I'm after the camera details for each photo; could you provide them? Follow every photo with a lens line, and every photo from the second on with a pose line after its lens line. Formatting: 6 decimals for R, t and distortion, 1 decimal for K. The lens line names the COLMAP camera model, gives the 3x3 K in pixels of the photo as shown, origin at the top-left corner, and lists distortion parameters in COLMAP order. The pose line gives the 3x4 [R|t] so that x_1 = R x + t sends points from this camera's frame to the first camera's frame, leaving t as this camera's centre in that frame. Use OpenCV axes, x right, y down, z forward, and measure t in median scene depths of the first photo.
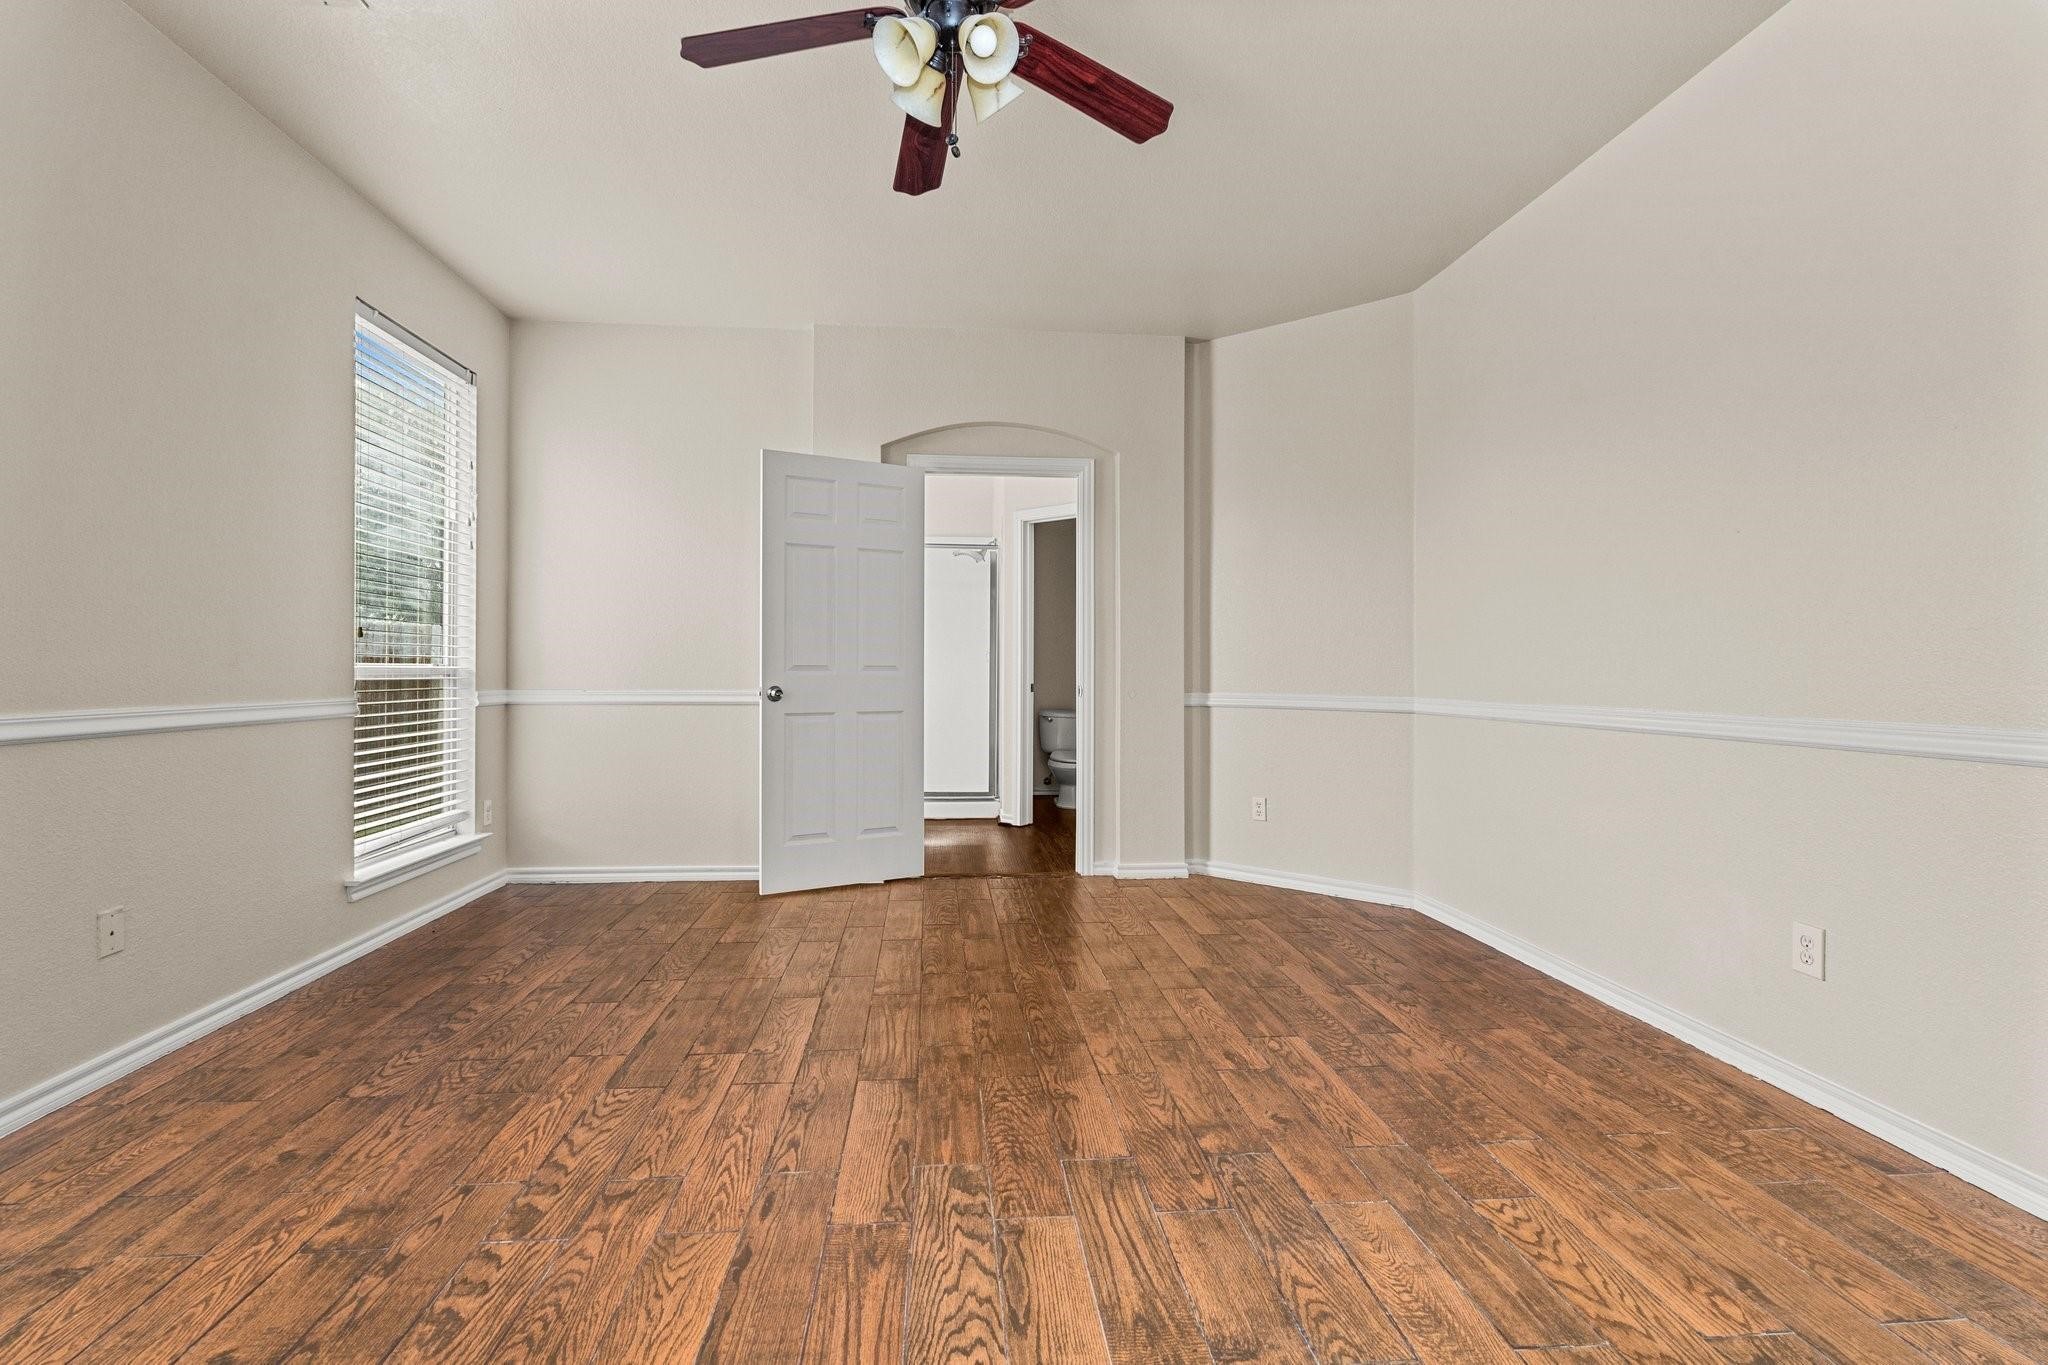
lens RADIAL K [[912.3, 0, 1023.3], [0, 912.3, 678.8], [0, 0, 1]] dist [-0.005406, 0.001276]
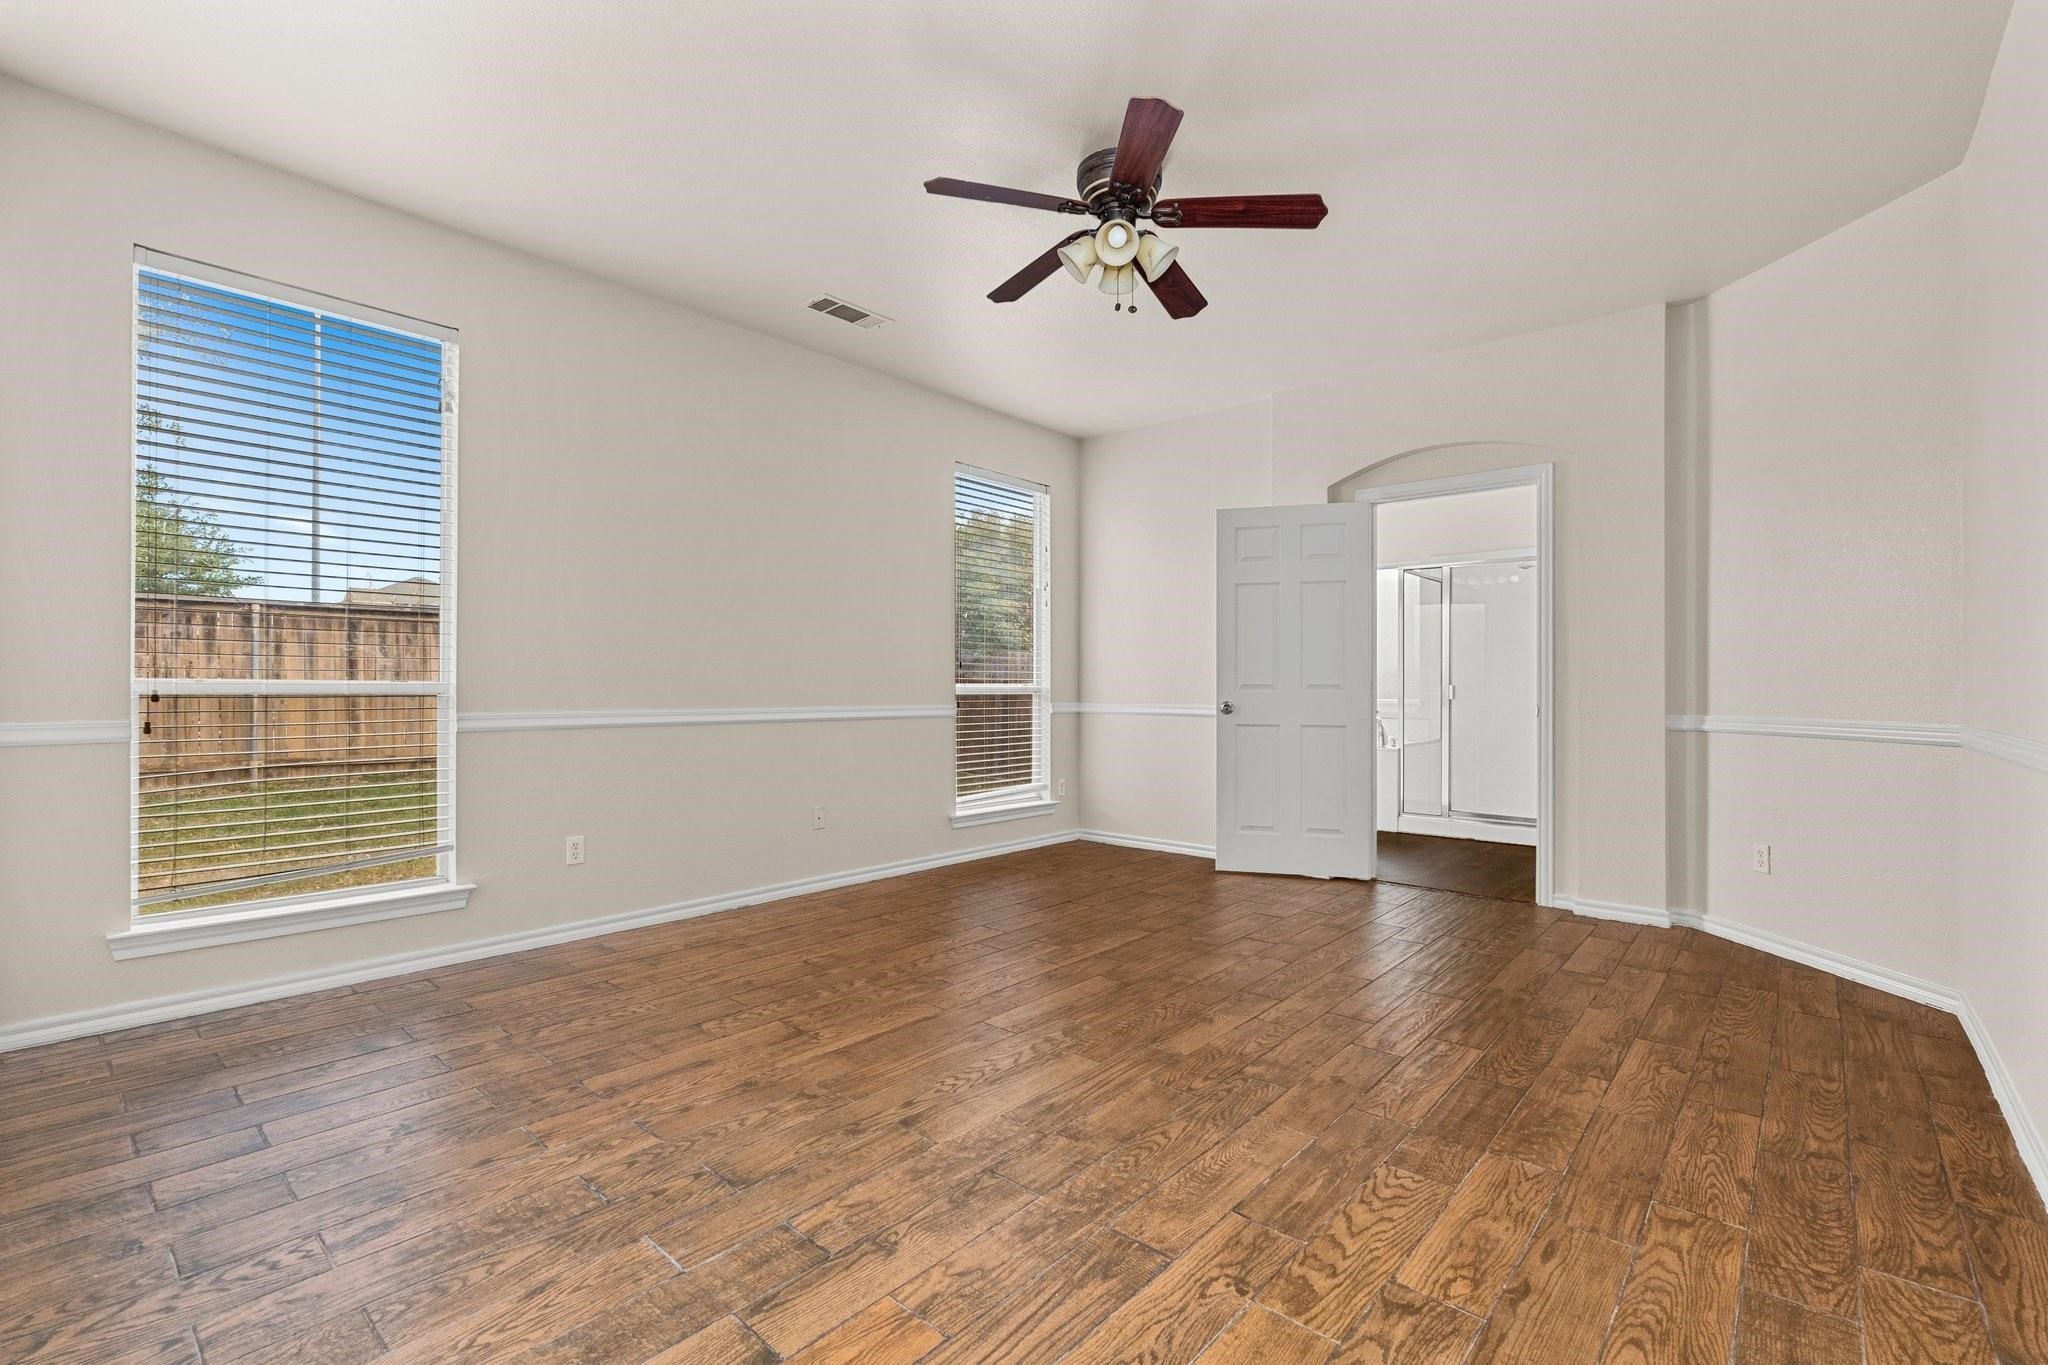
lens RADIAL K [[912.3, 0, 1034.3], [0, 912.3, 698.1], [0, 0, 1]] dist [-0.005406, 0.001276]
pose [[0.692230, 0.005679, -0.721655, 0.731553], [-0.007135, 0.999974, 0.001025, 0.007679], [0.721642, 0.004439, 0.692252, -0.054872]]
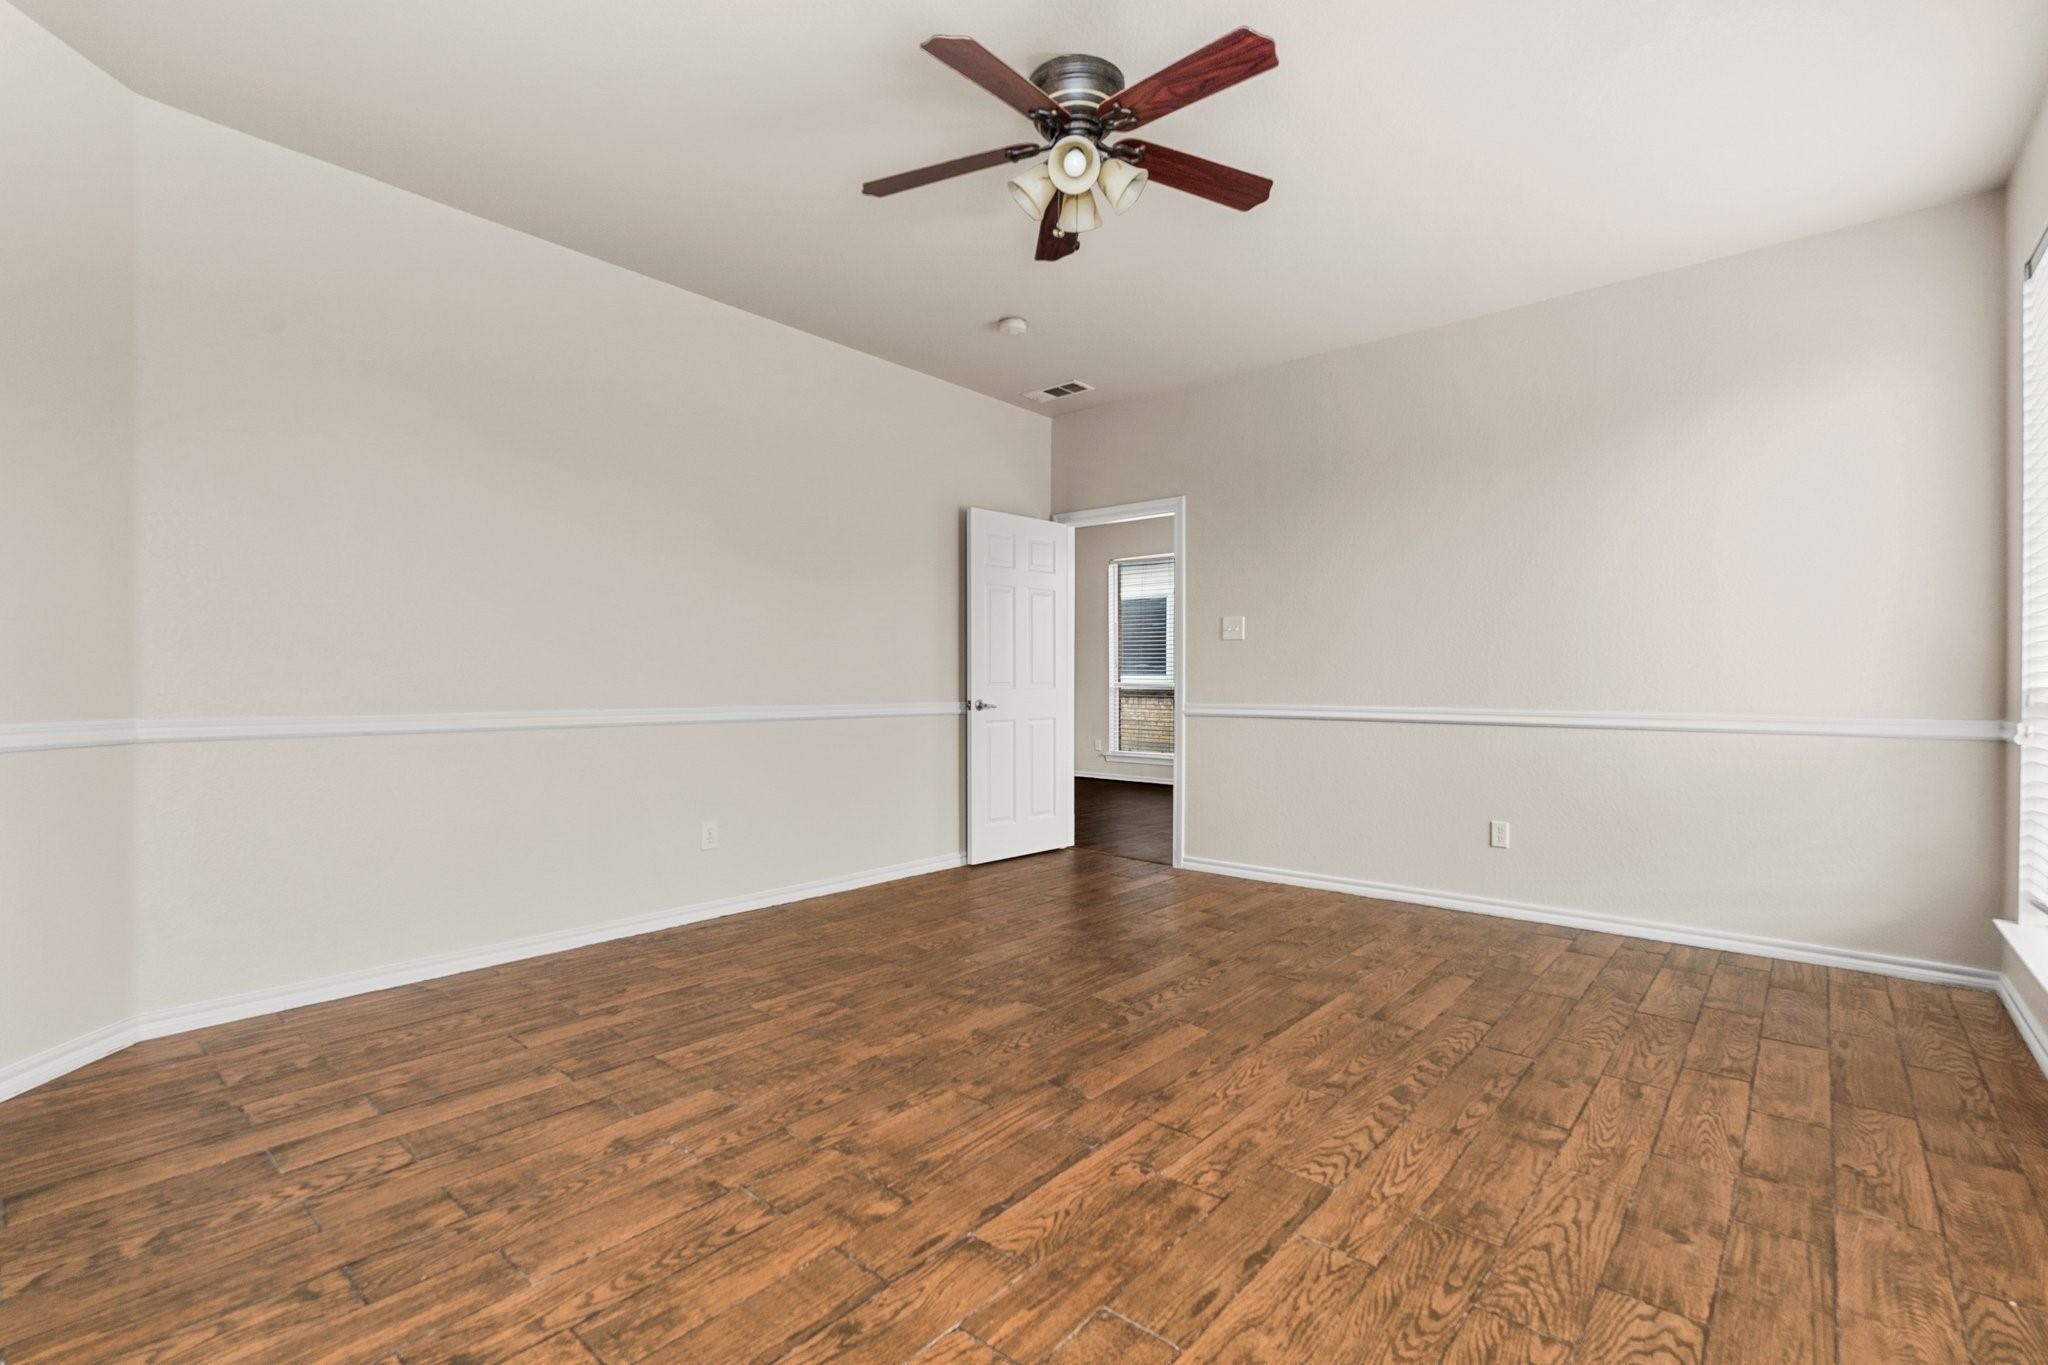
lens RADIAL K [[912.3, 0, 1021.2], [0, 912.3, 693.7], [0, 0, 1]] dist [-0.005406, 0.001276]
pose [[-0.686869, -0.015279, 0.726621, -0.795665], [-0.000575, 0.999790, 0.020479, -0.017738], [-0.726781, 0.013648, -0.686734, 1.637727]]
